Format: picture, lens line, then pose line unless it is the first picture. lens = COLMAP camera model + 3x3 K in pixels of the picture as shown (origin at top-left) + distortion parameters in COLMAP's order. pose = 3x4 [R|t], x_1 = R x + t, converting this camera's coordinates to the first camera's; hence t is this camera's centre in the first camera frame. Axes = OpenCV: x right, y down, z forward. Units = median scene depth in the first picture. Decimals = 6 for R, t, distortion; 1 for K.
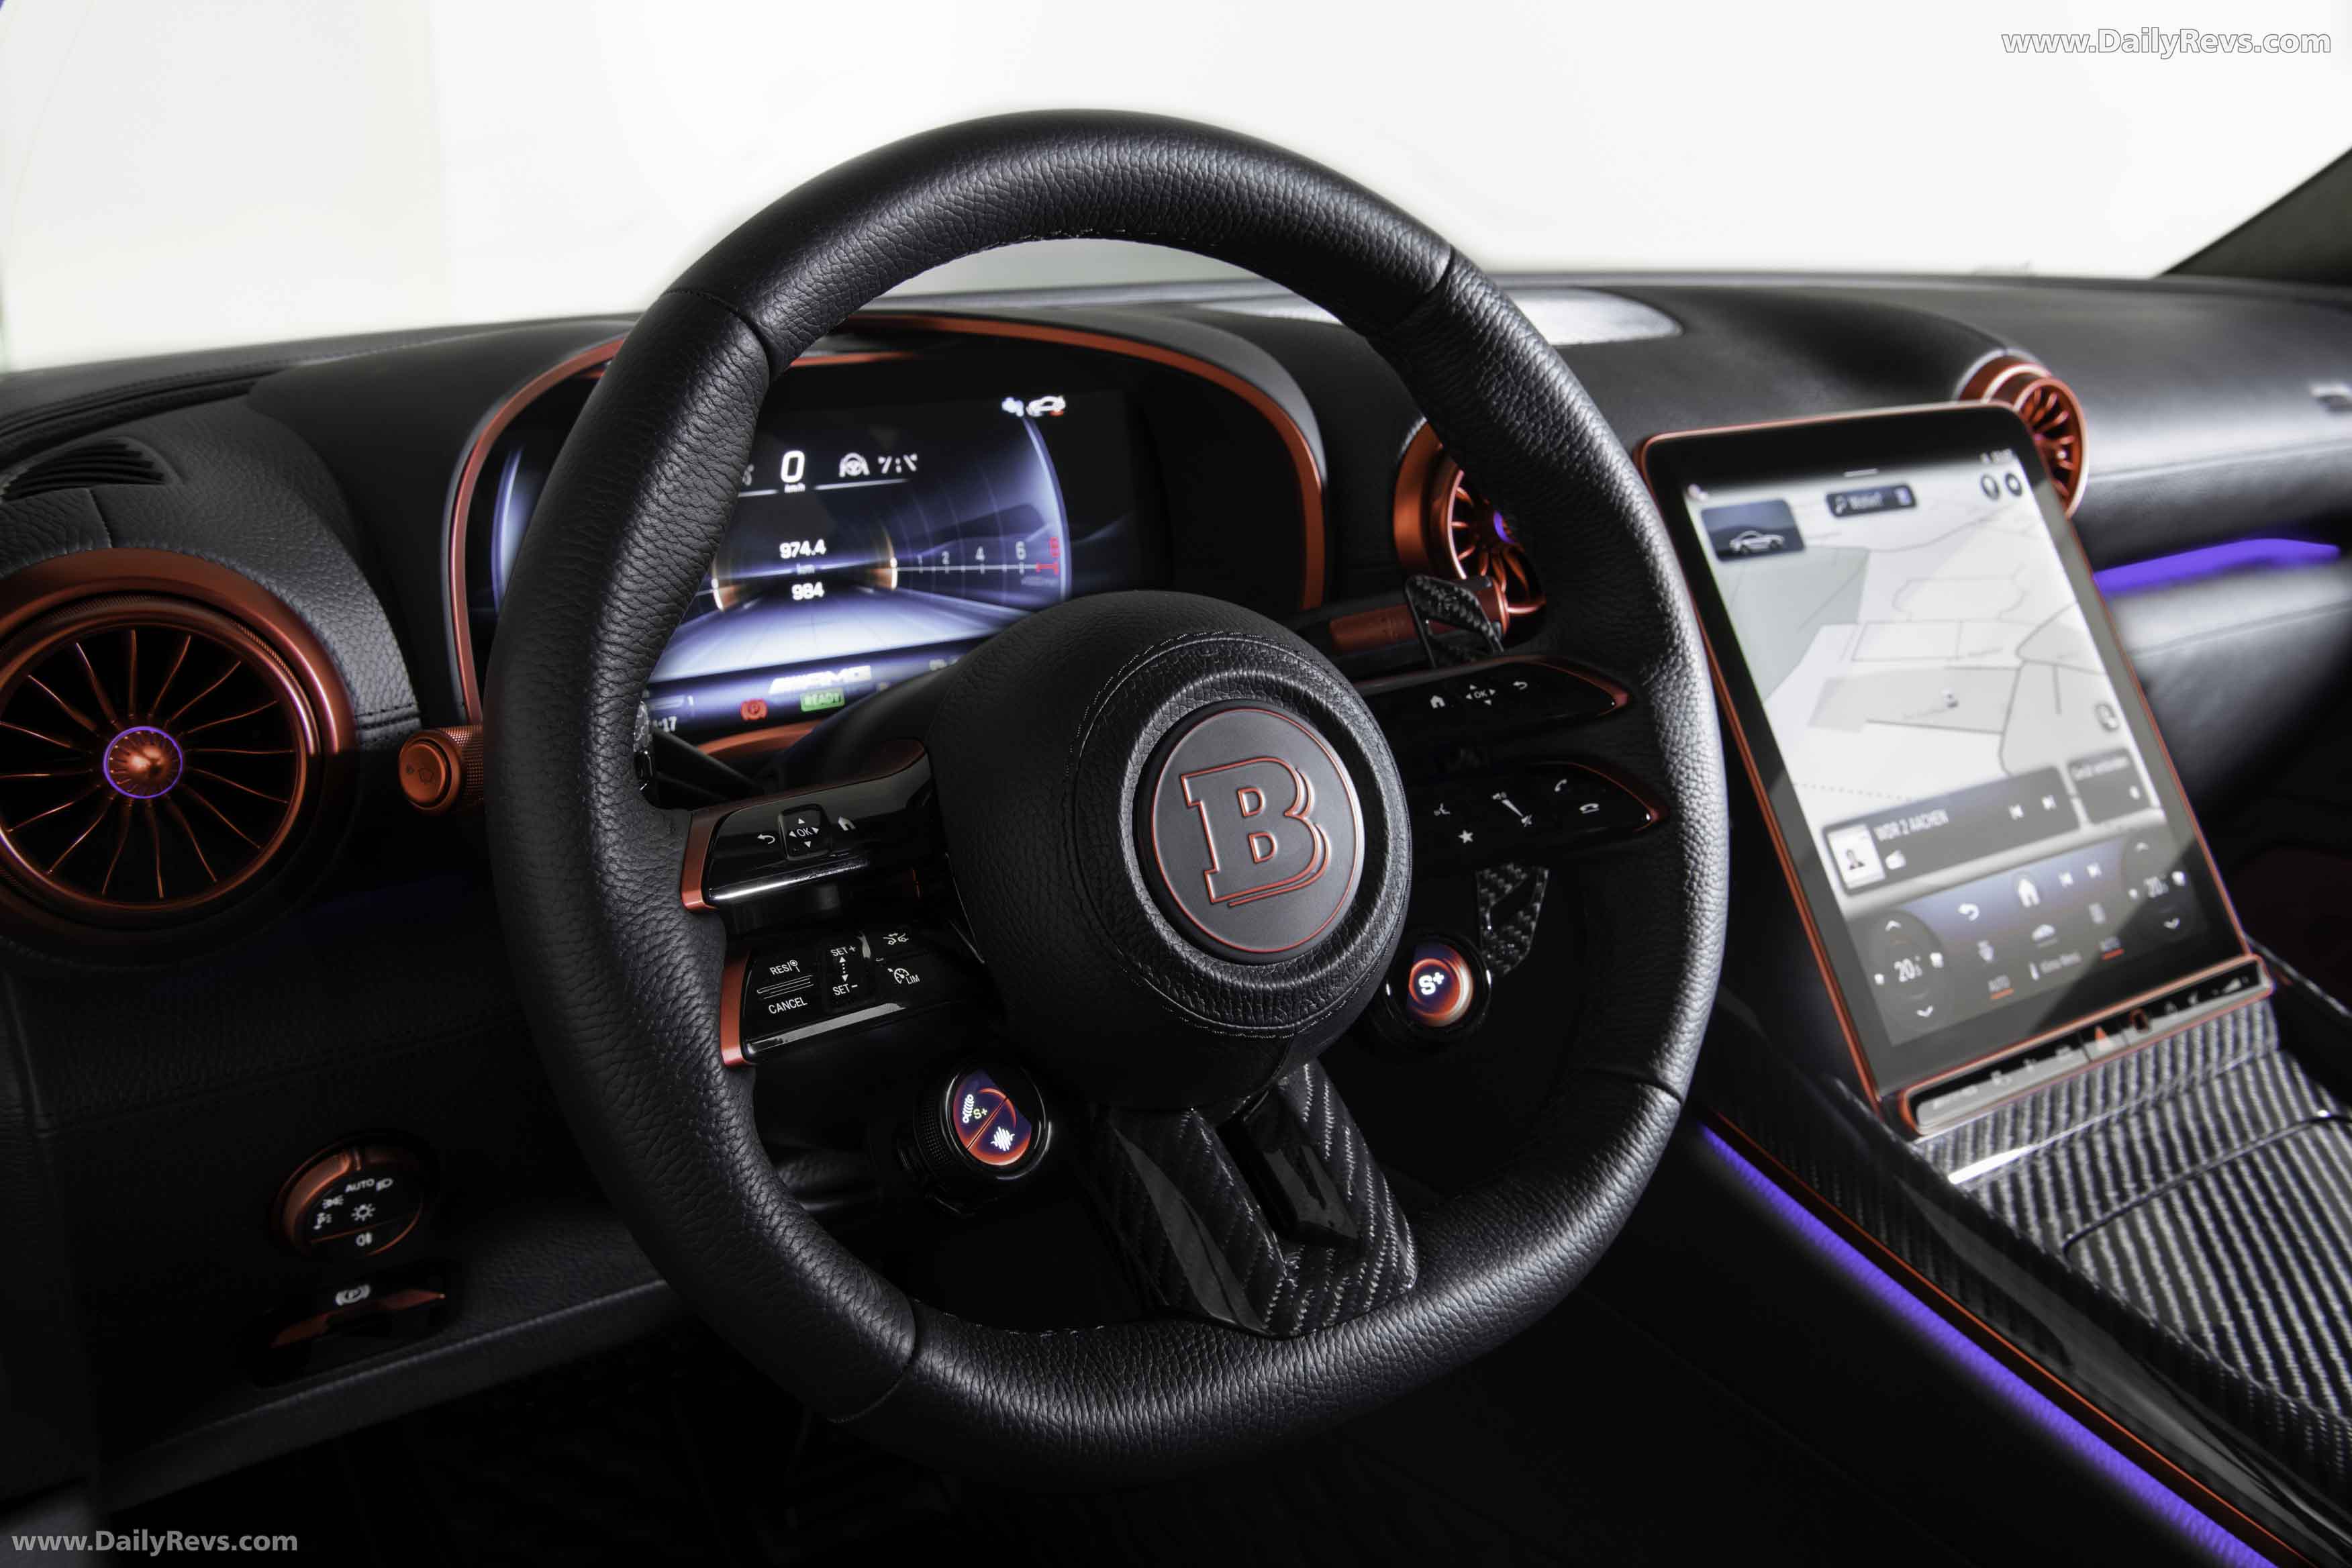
lens RADIAL K [[2118.3, 0, 1176.0], [0, 2118.3, 784.0], [0, 0, 1]] dist [0.003602, -0.102072]
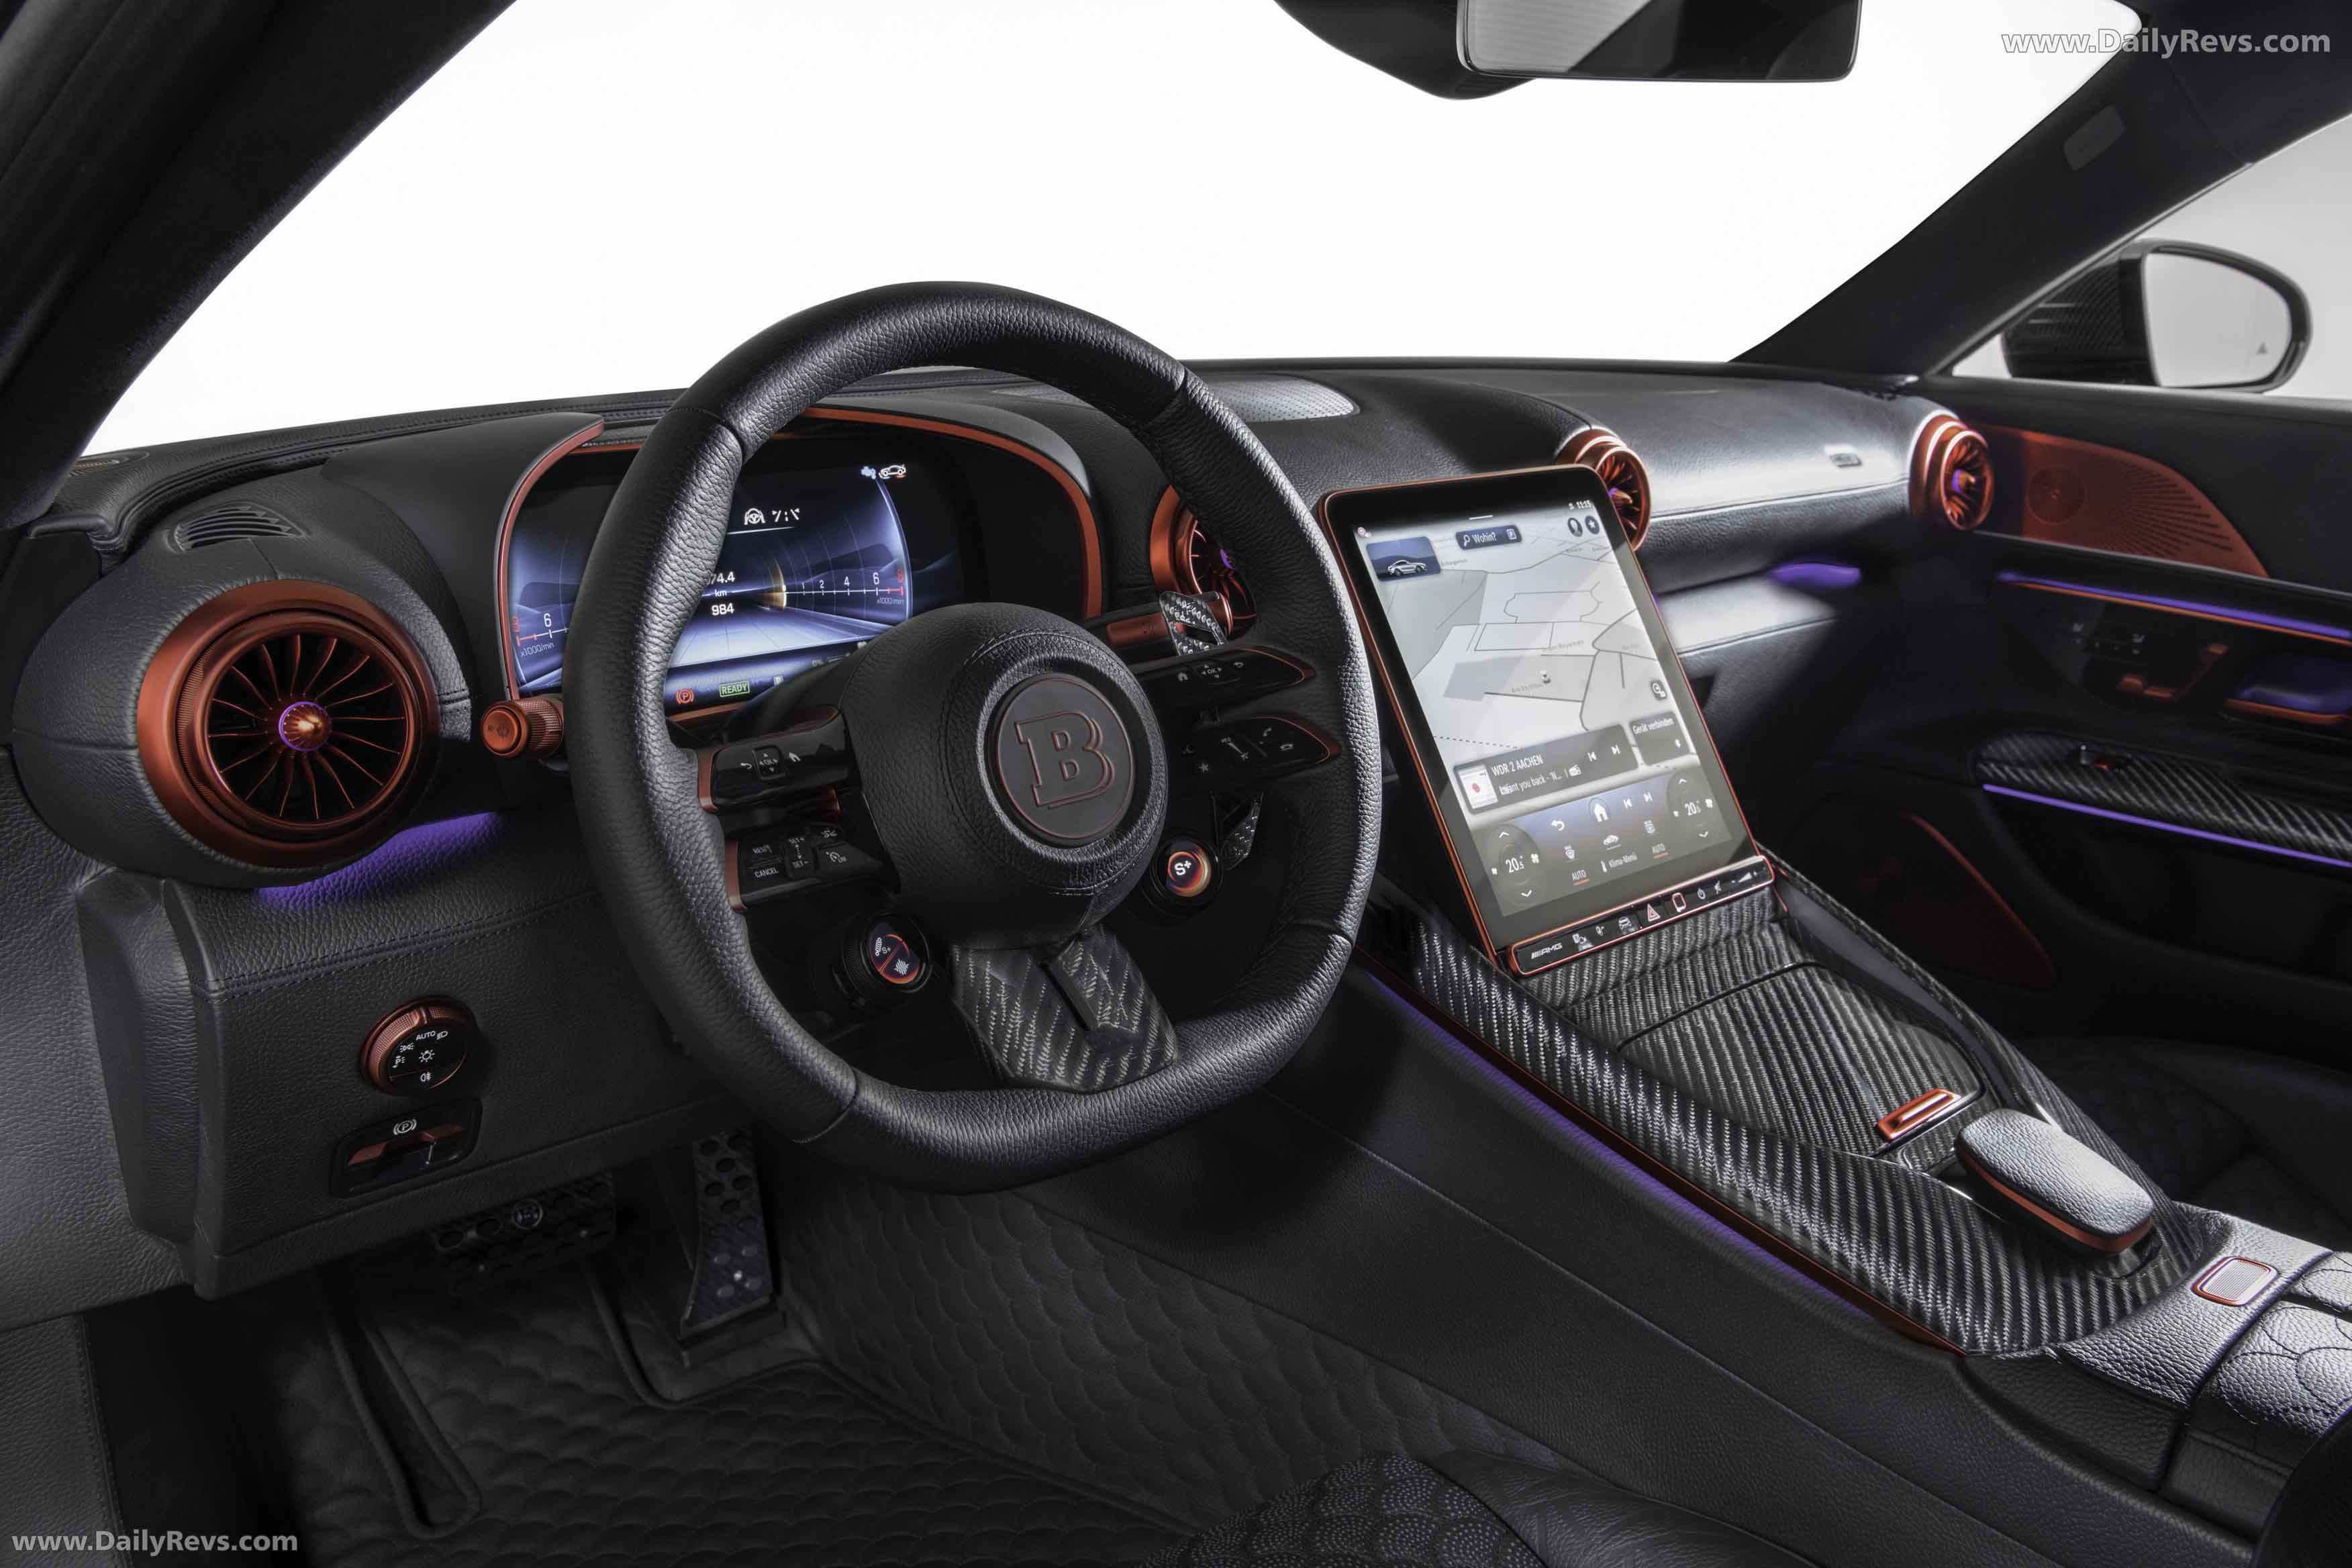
lens RADIAL K [[1882.6, 0, 1176.0], [0, 1882.6, 784.0], [0, 0, 1]] dist [-0.033518, -0.002145]
pose [[0.993091, -0.021537, 0.115357, -0.025945], [0.021848, 0.999760, -0.001426, 0.028870], [-0.115299, 0.003937, 0.993323, -0.229055]]
